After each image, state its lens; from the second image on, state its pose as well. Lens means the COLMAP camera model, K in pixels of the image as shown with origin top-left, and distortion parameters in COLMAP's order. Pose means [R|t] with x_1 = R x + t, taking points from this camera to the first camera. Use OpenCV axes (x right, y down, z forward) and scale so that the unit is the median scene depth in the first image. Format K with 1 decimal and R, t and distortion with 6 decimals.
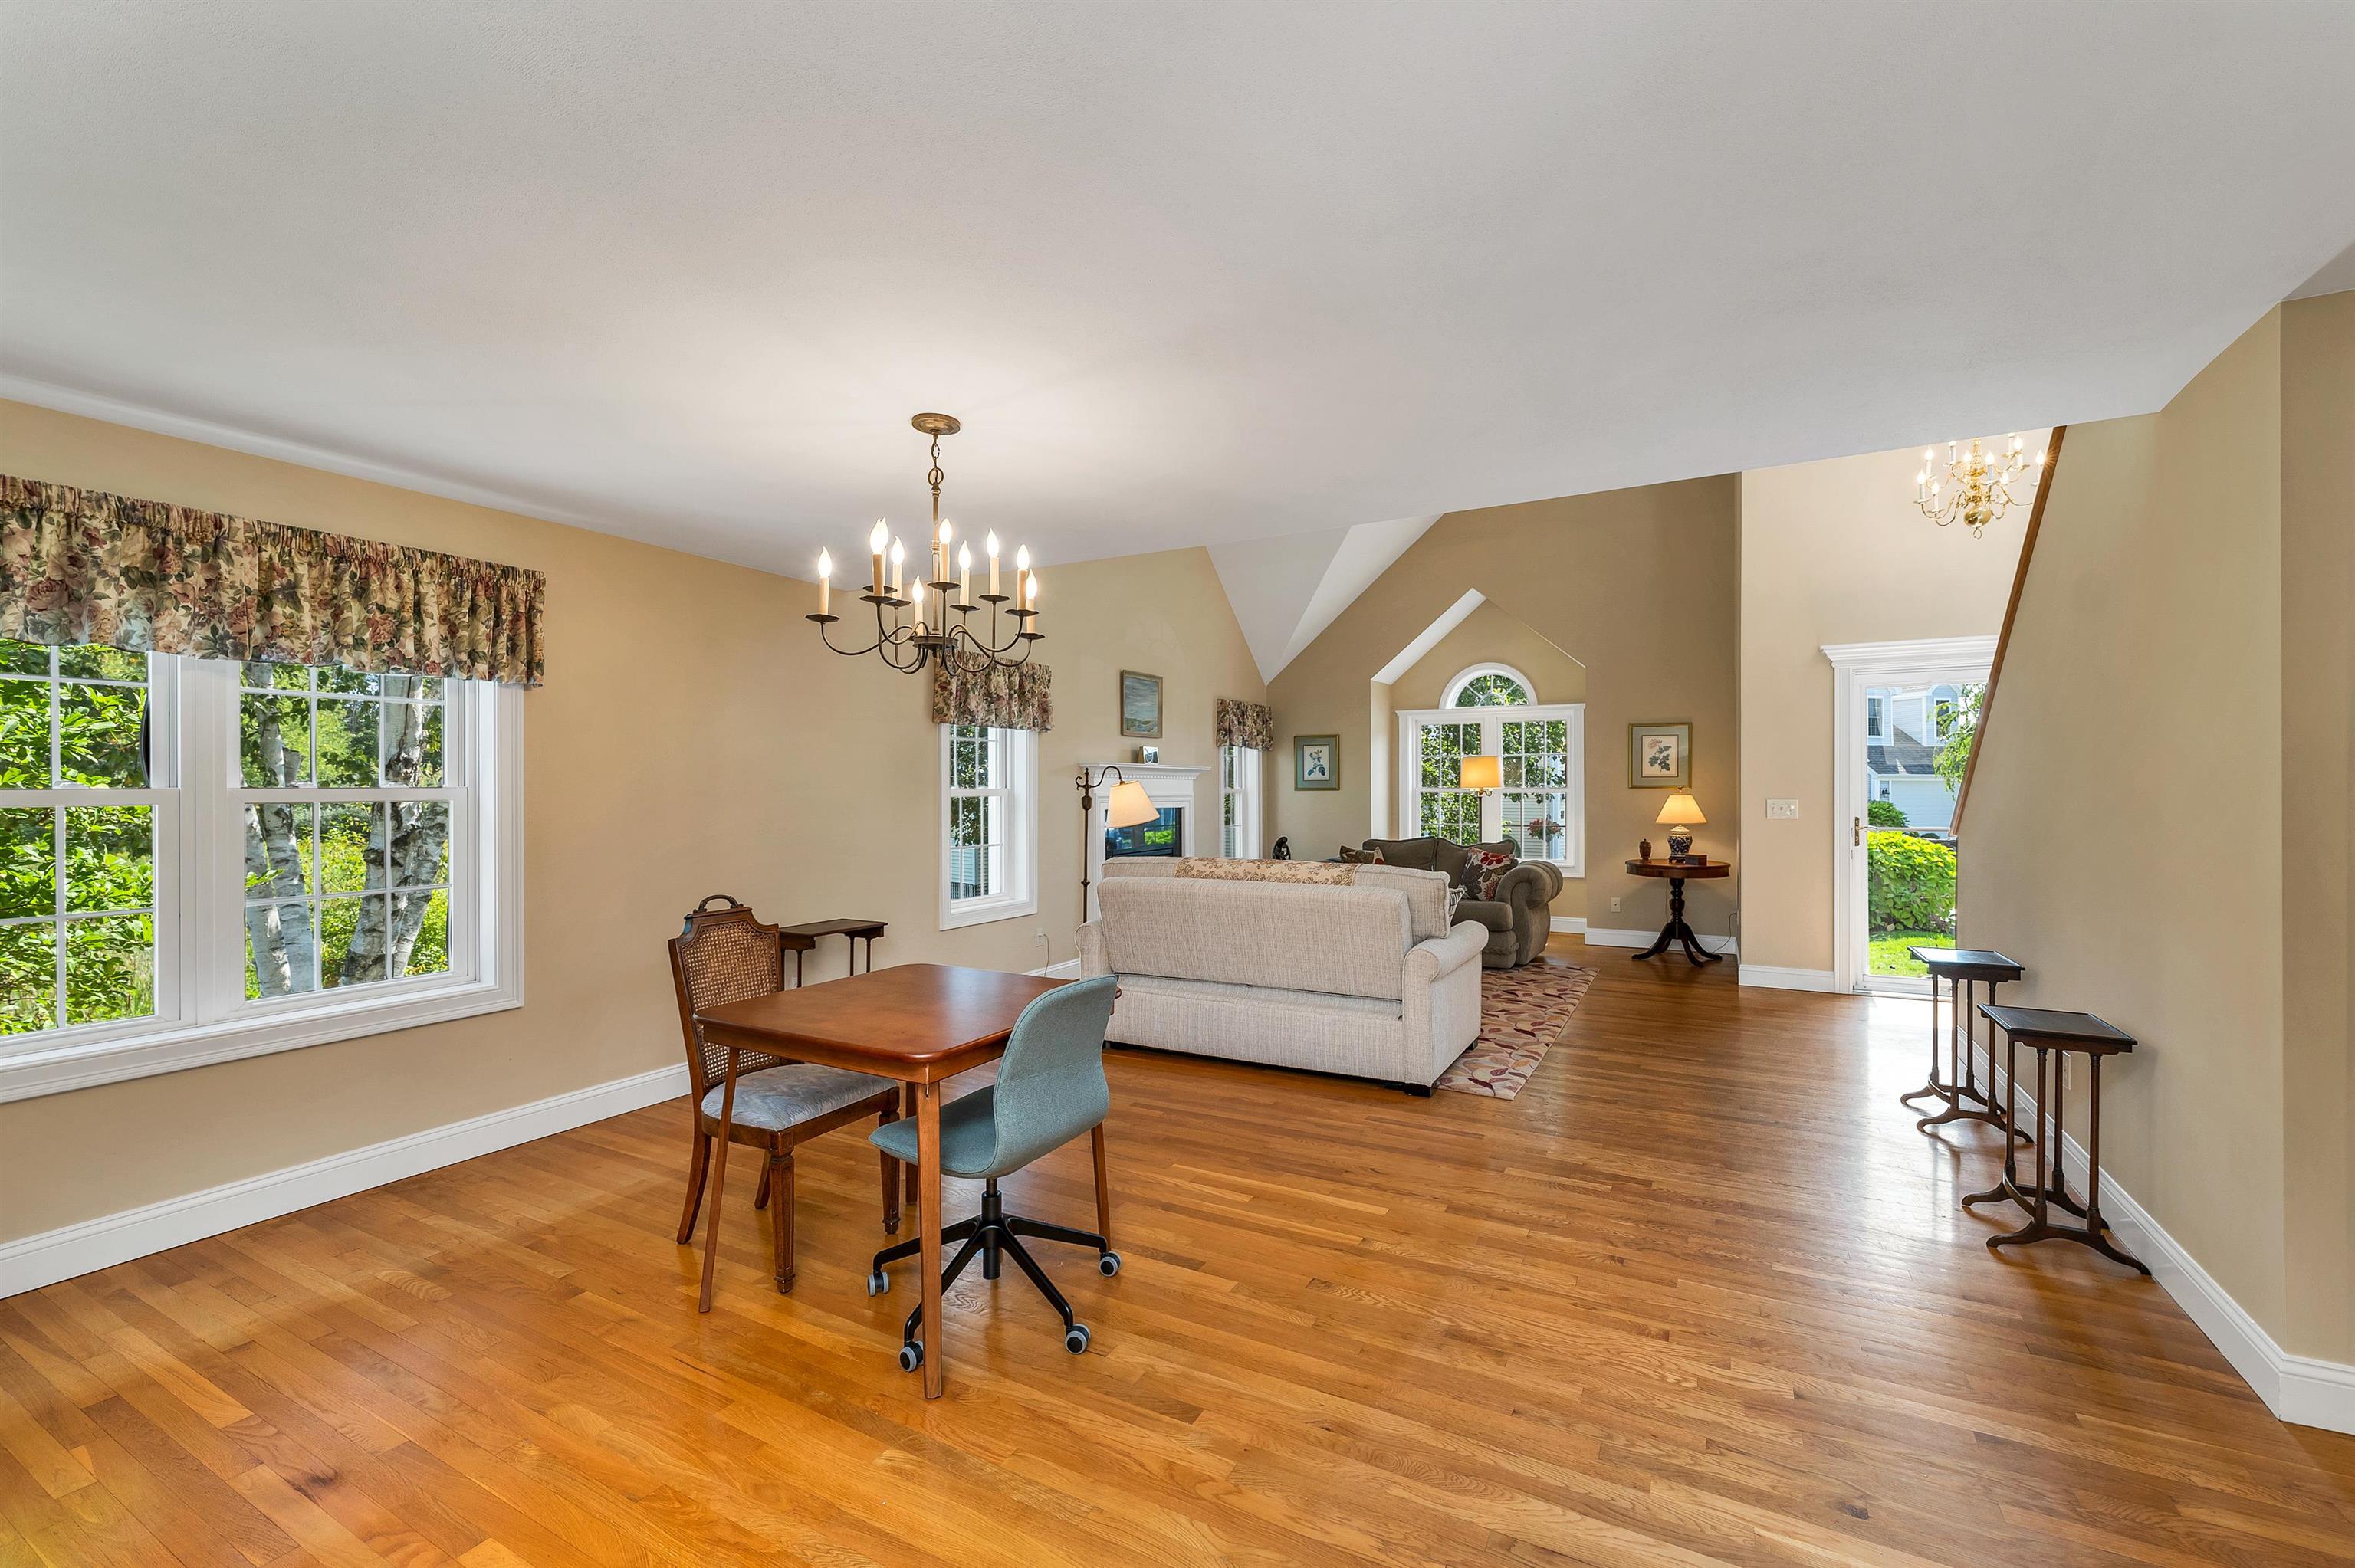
lens RADIAL K [[965.3, 0, 1180.8], [0, 965.3, 790.2], [0, 0, 1]] dist [-0.009016, -0.000350]
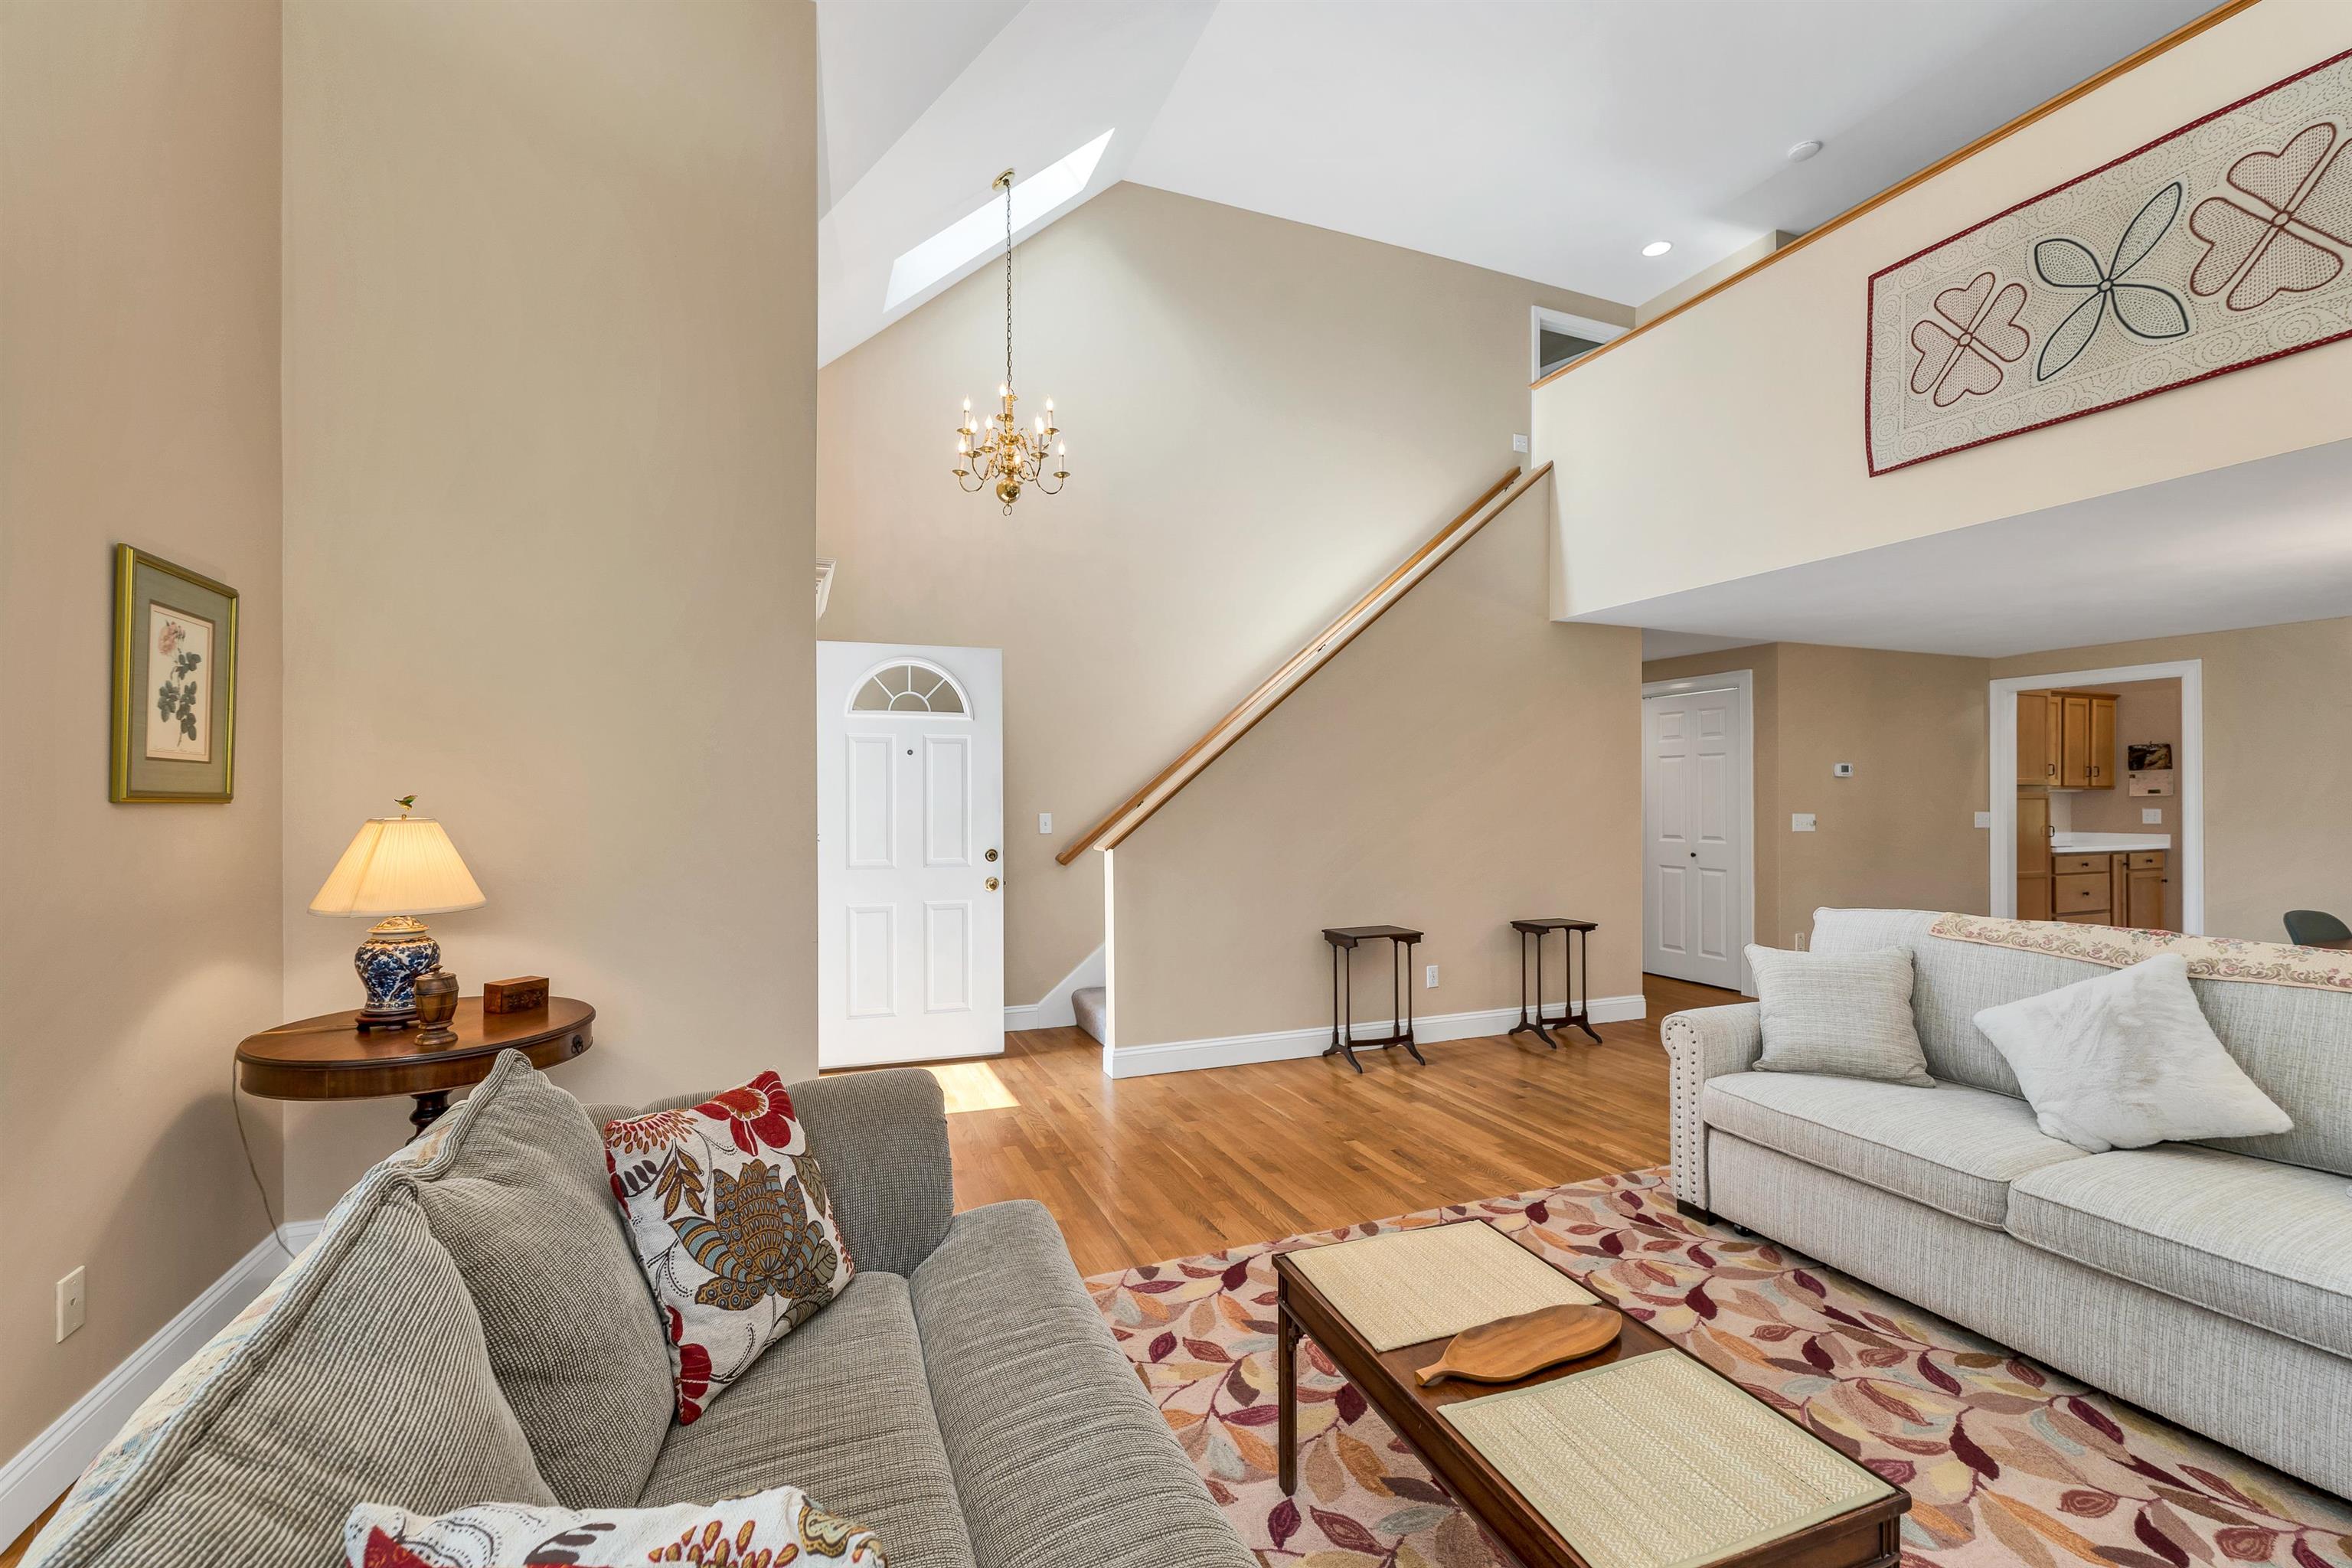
lens RADIAL K [[964.2, 0, 1169.7], [0, 964.2, 791.8], [0, 0, 1]] dist [-0.009016, -0.000350]
pose [[-0.769911, 0.008836, 0.638090, 0.100006], [0.005967, 0.999960, -0.006647, -0.001109], [-0.638123, -0.001310, -0.769933, 1.024929]]
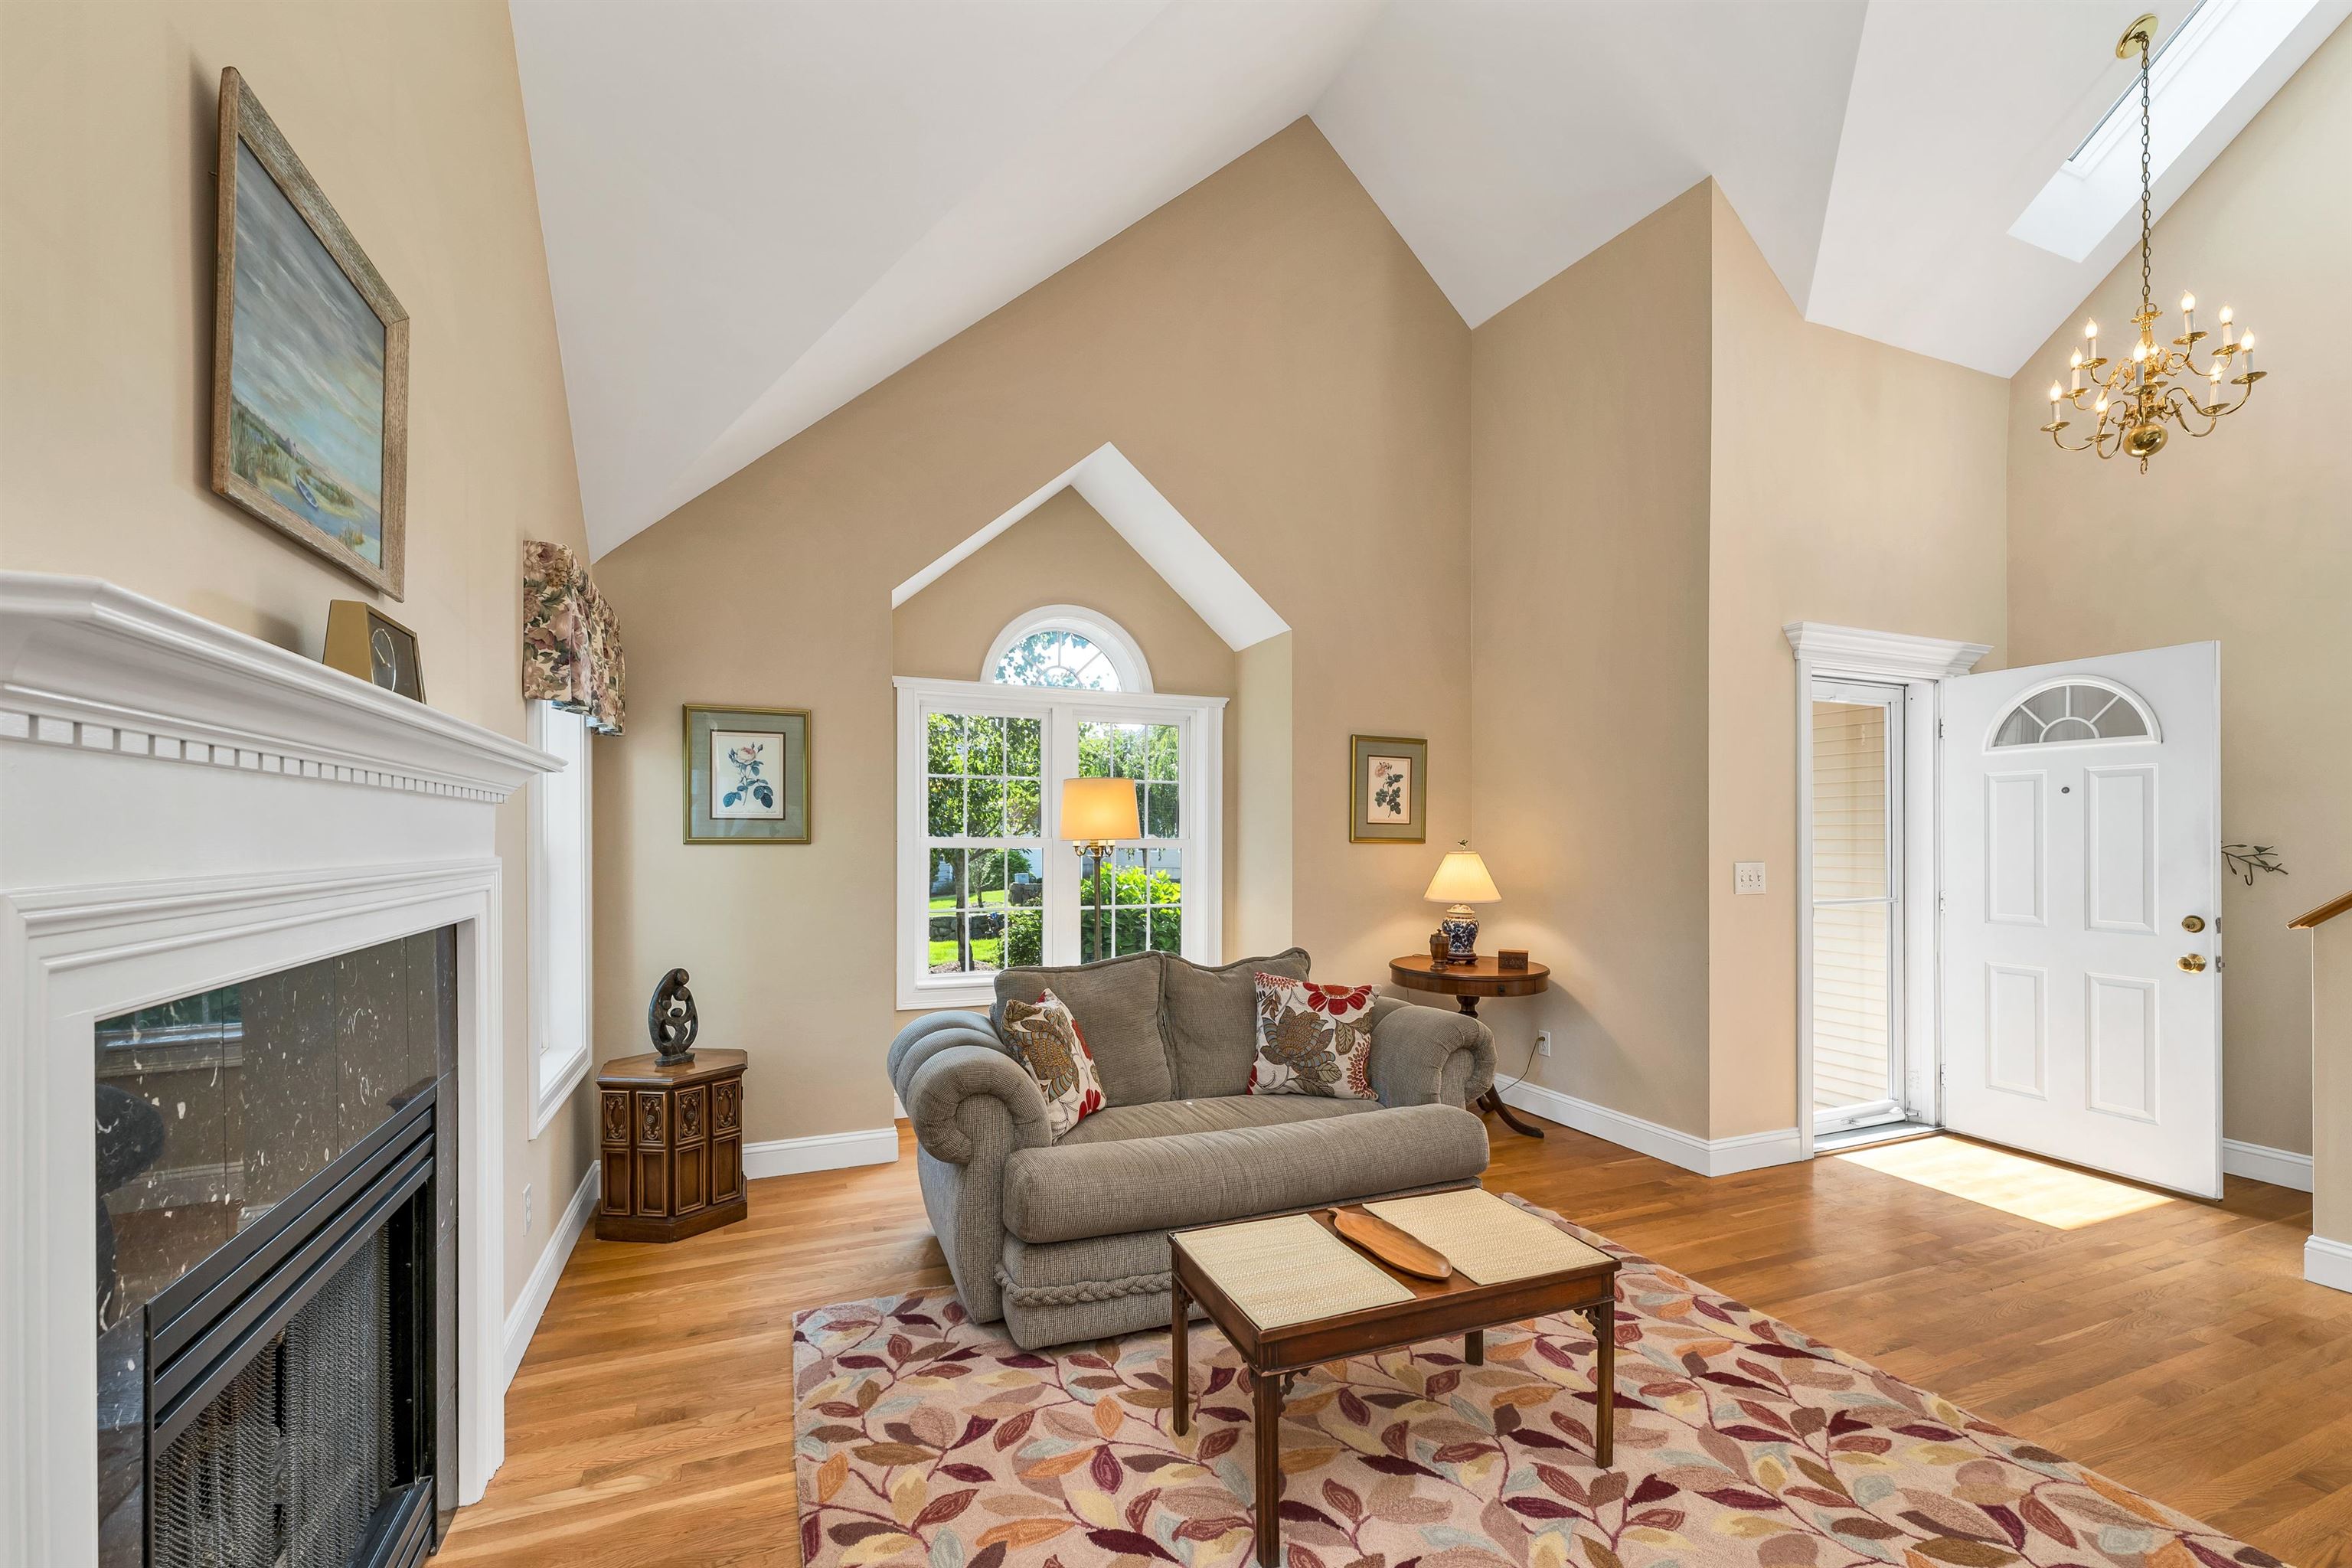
lens RADIAL K [[964.2, 0, 1155.2], [0, 964.2, 836.6], [0, 0, 1]] dist [-0.009016, -0.000350]
pose [[0.638361, 0.006624, 0.769709, -0.073847], [-0.005123, 0.999977, -0.004357, -0.001983], [-0.769720, -0.001162, 0.638380, 0.717208]]
